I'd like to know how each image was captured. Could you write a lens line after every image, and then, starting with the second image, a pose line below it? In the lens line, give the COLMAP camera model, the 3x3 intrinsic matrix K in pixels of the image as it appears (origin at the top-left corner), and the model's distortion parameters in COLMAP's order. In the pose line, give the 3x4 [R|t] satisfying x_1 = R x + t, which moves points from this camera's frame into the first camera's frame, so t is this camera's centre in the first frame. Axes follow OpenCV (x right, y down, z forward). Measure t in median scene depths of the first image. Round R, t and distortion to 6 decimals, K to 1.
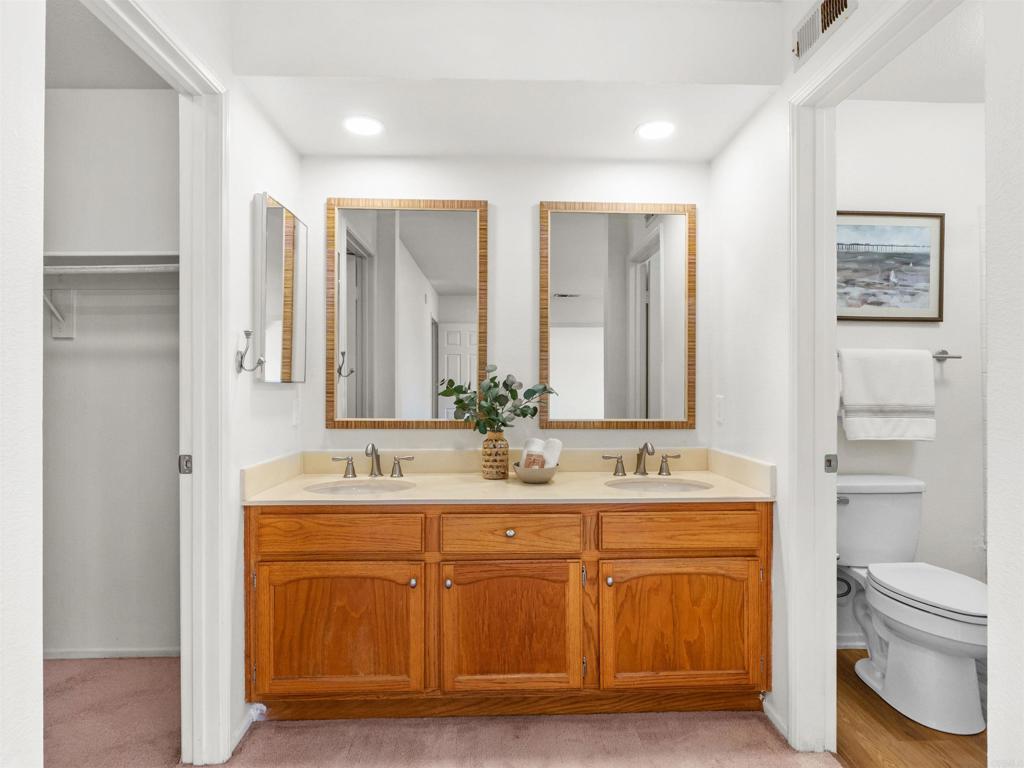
lens RADIAL K [[573.4, 0, 512.0], [0, 573.4, 384.0], [0, 0, 1]] dist [-0.004374, -0.000409]
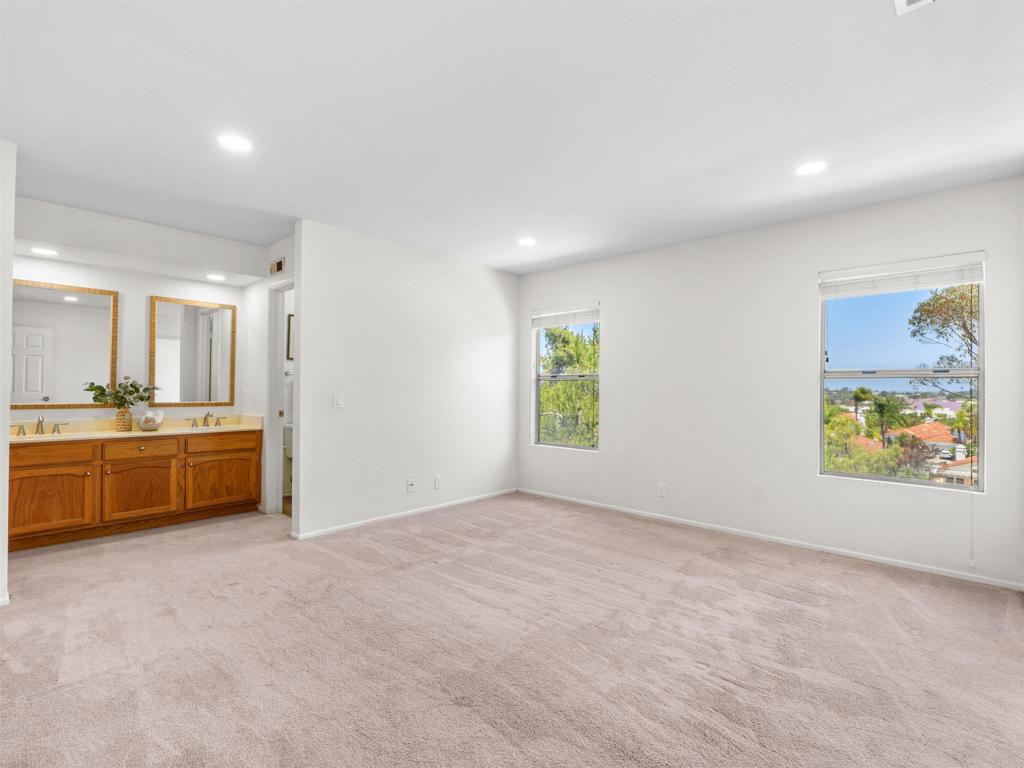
lens RADIAL K [[487.9, 0, 514.7], [0, 487.9, 385.4], [0, 0, 1]] dist [-0.002617, -0.000309]
pose [[0.705354, 0.010746, 0.708773, -0.290646], [-0.012543, 0.999918, -0.002678, -0.011657], [-0.708744, -0.007001, 0.705431, -1.263808]]
